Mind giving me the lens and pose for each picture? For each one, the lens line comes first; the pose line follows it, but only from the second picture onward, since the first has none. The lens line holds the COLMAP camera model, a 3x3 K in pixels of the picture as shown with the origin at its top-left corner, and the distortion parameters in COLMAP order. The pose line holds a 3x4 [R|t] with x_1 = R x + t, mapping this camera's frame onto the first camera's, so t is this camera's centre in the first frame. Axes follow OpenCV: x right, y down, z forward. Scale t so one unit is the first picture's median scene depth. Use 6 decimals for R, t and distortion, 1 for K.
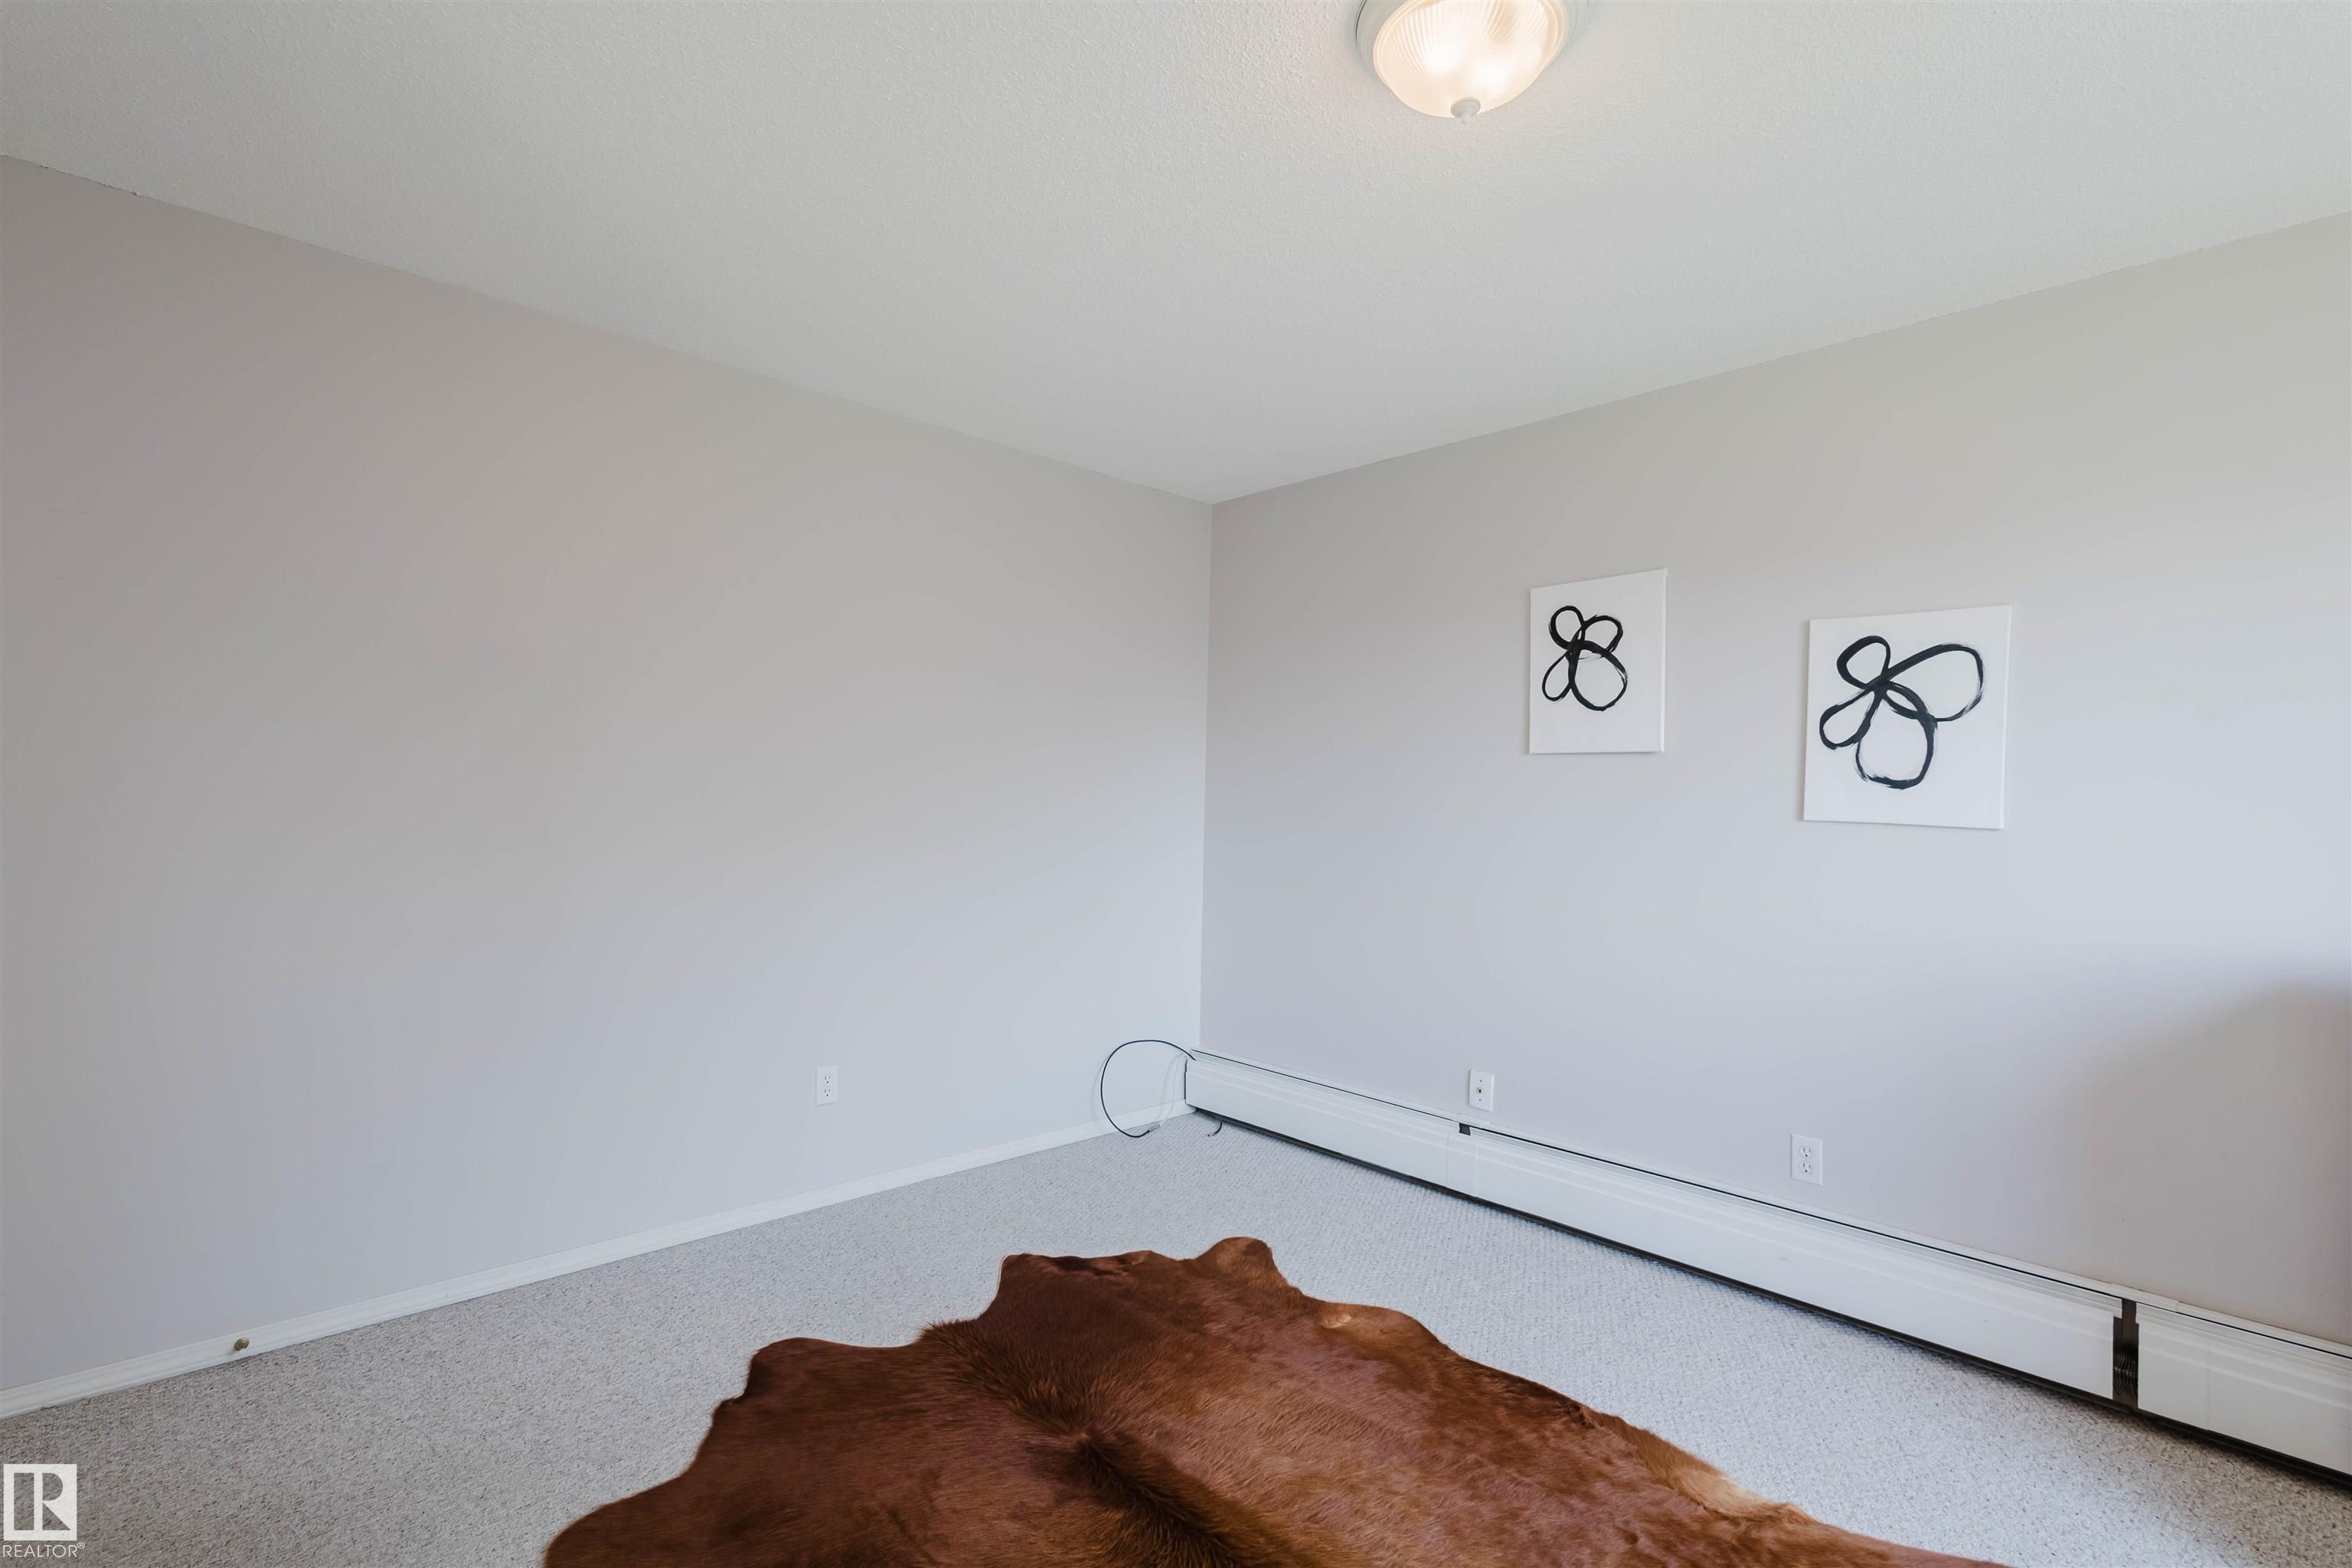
lens RADIAL K [[1082.0, 0, 1168.4], [0, 1082.0, 779.8], [0, 0, 1]] dist [0.015417, -0.004910]
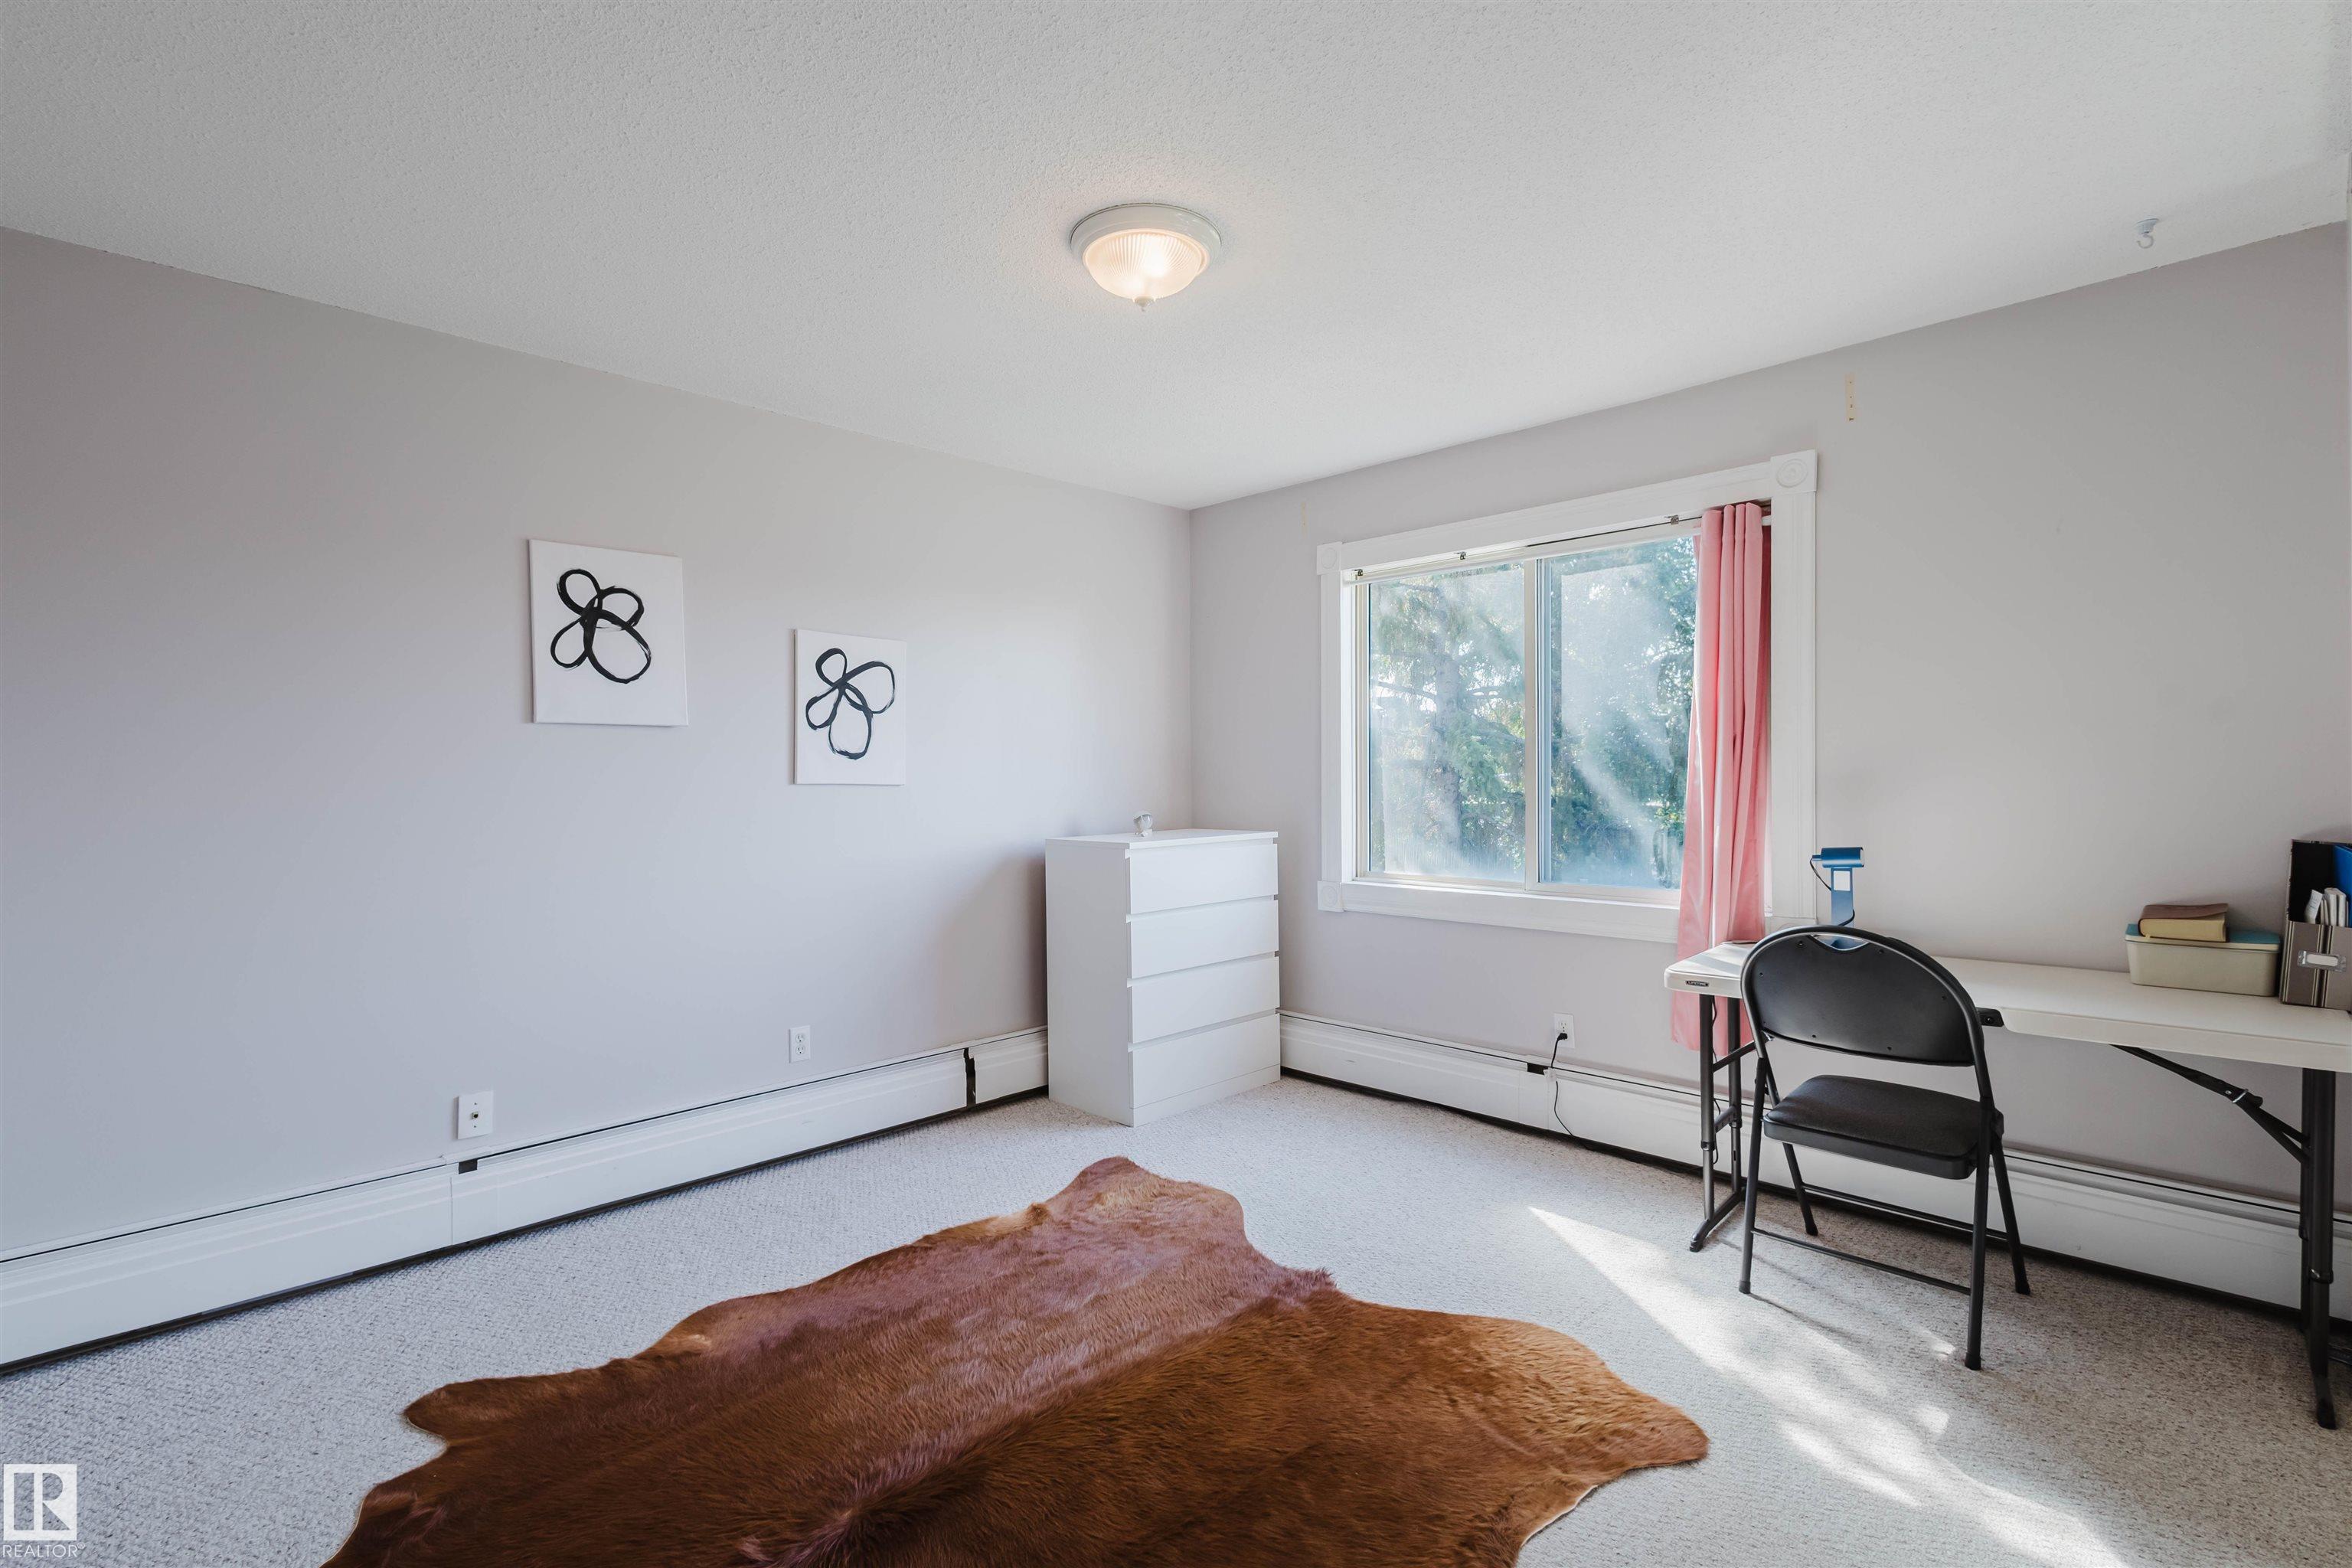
lens RADIAL K [[1082.0, 0, 1167.2], [0, 1082.0, 788.0], [0, 0, 1]] dist [0.015417, -0.004910]
pose [[-0.031076, -0.029028, 0.999095, -0.649075], [-0.002955, 0.999577, 0.028950, 0.003257], [-0.999513, -0.002053, -0.031148, 0.544542]]
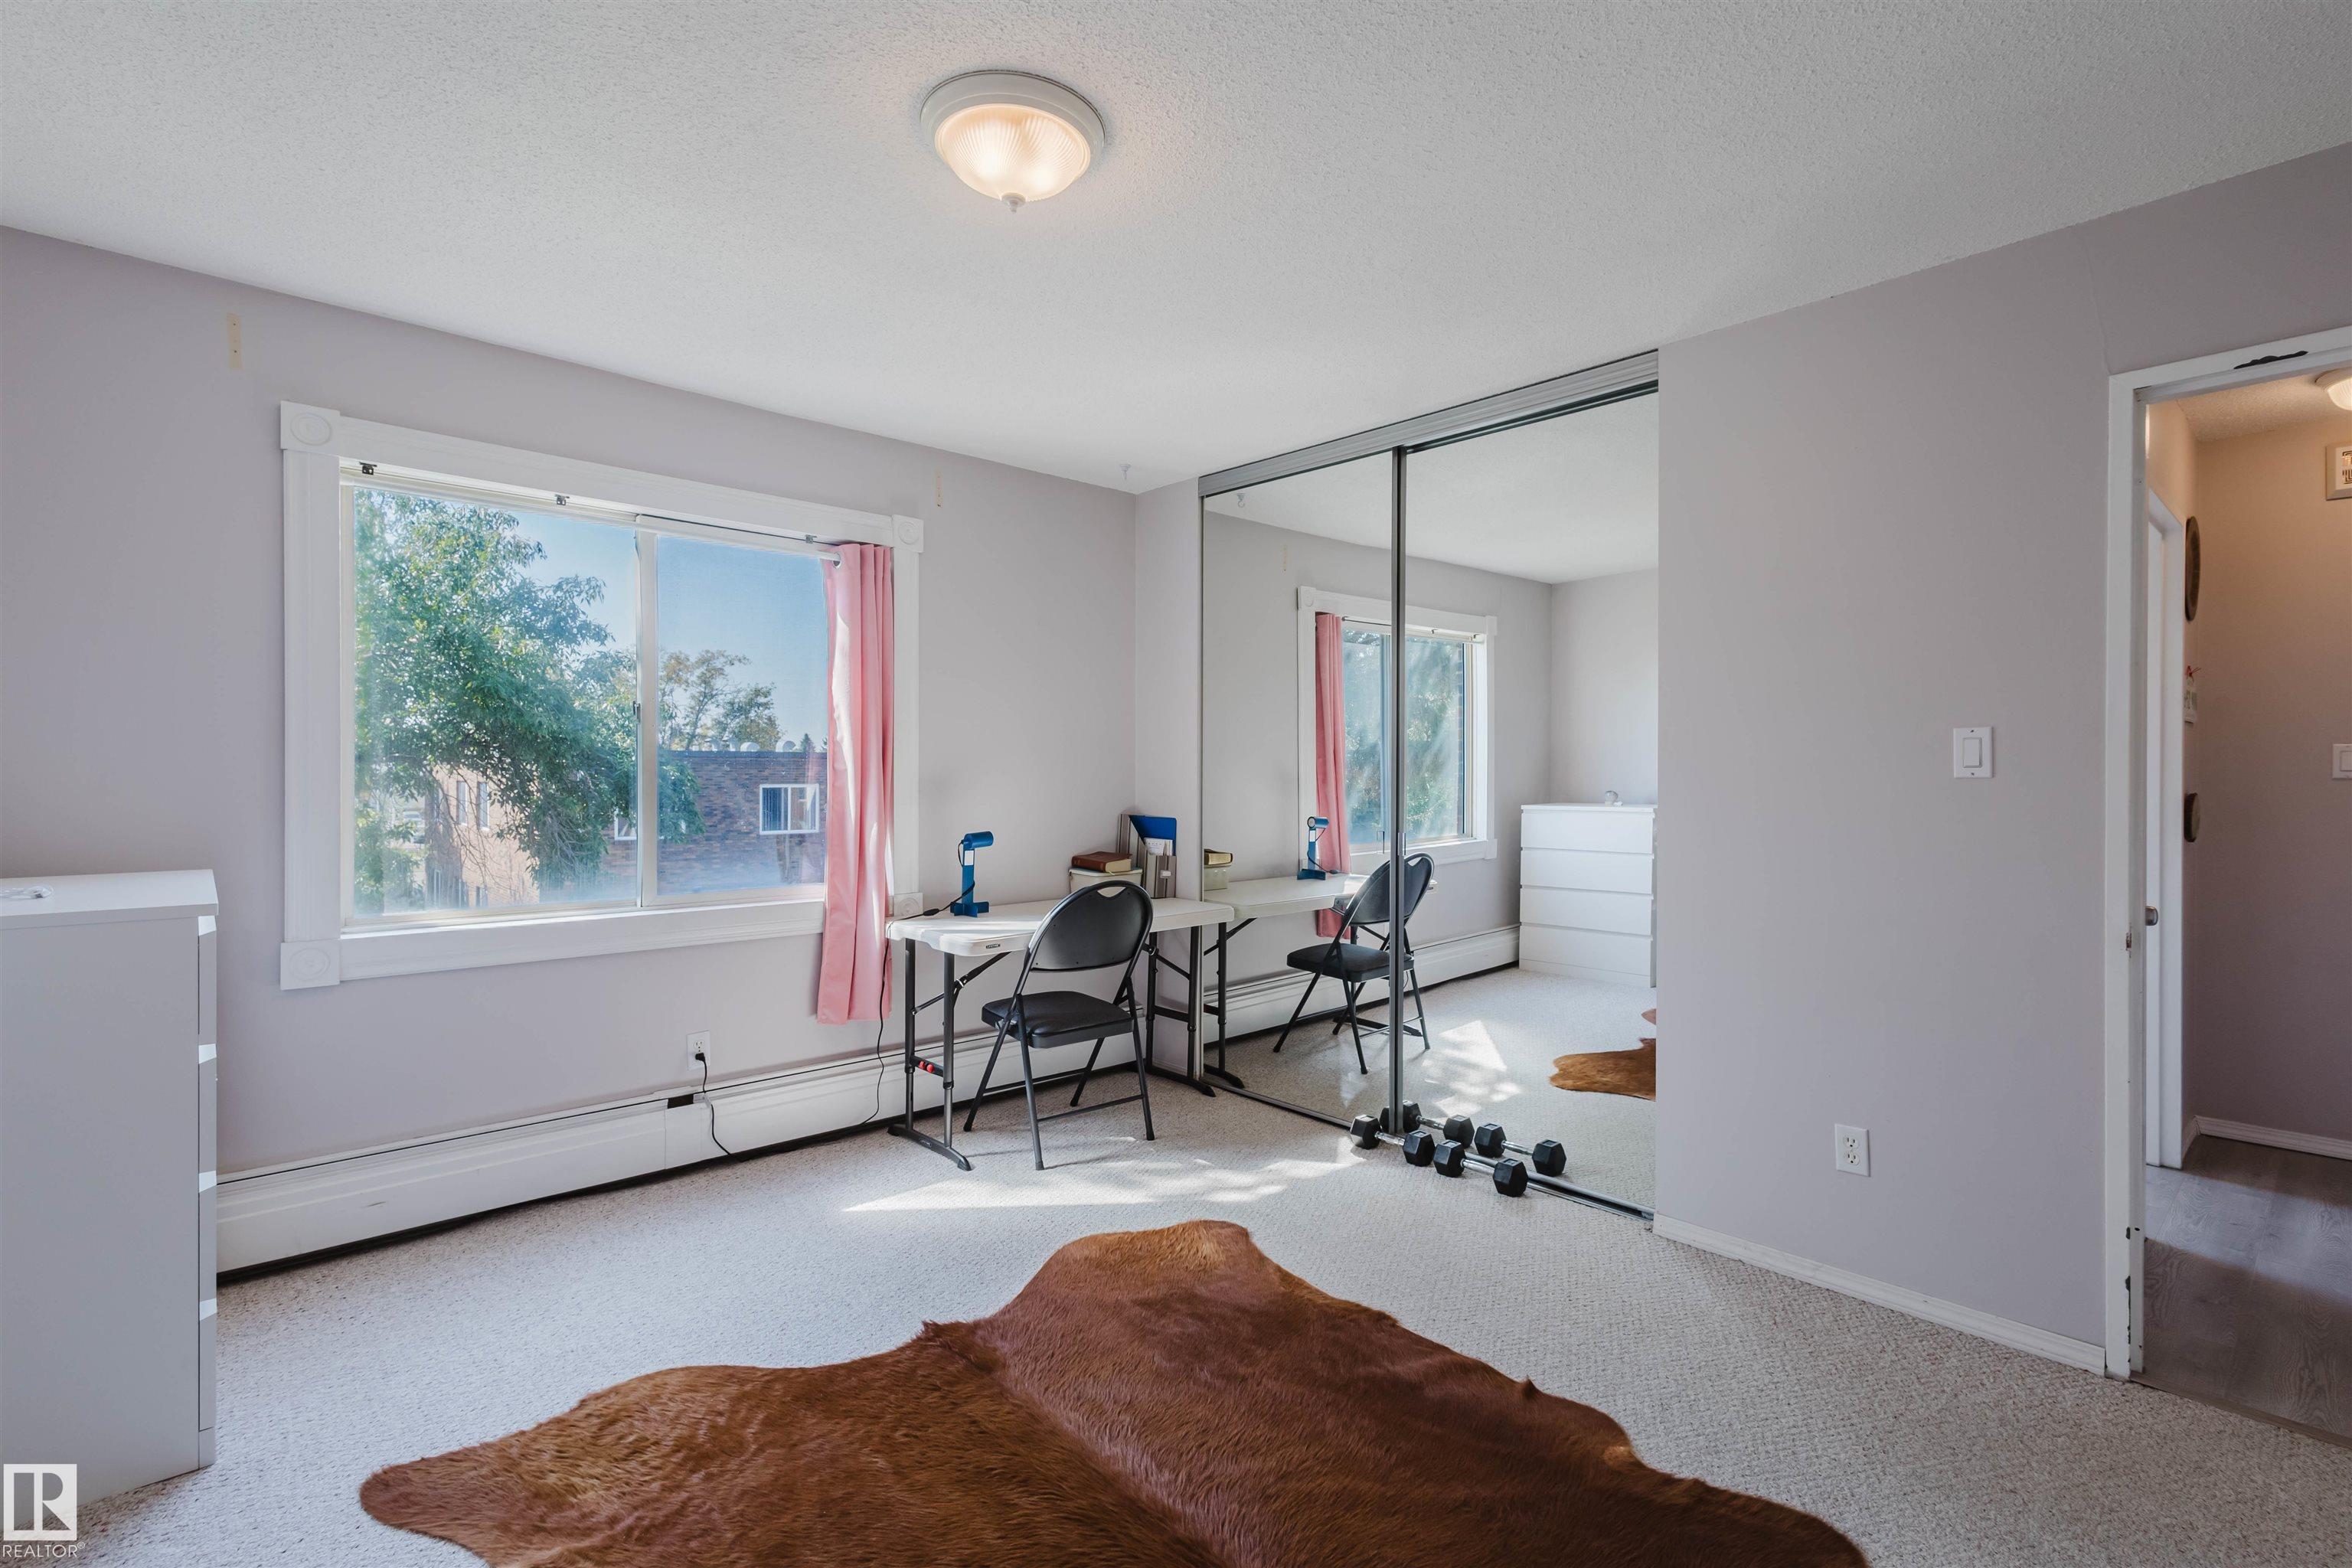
lens RADIAL K [[1082.0, 0, 1177.1], [0, 1082.0, 785.4], [0, 0, 1]] dist [0.015417, -0.004910]
pose [[-0.999694, -0.023325, 0.008189, 0.028294], [-0.023351, 0.999723, -0.003033, 0.023965], [-0.008116, -0.003223, -0.999962, 1.176953]]
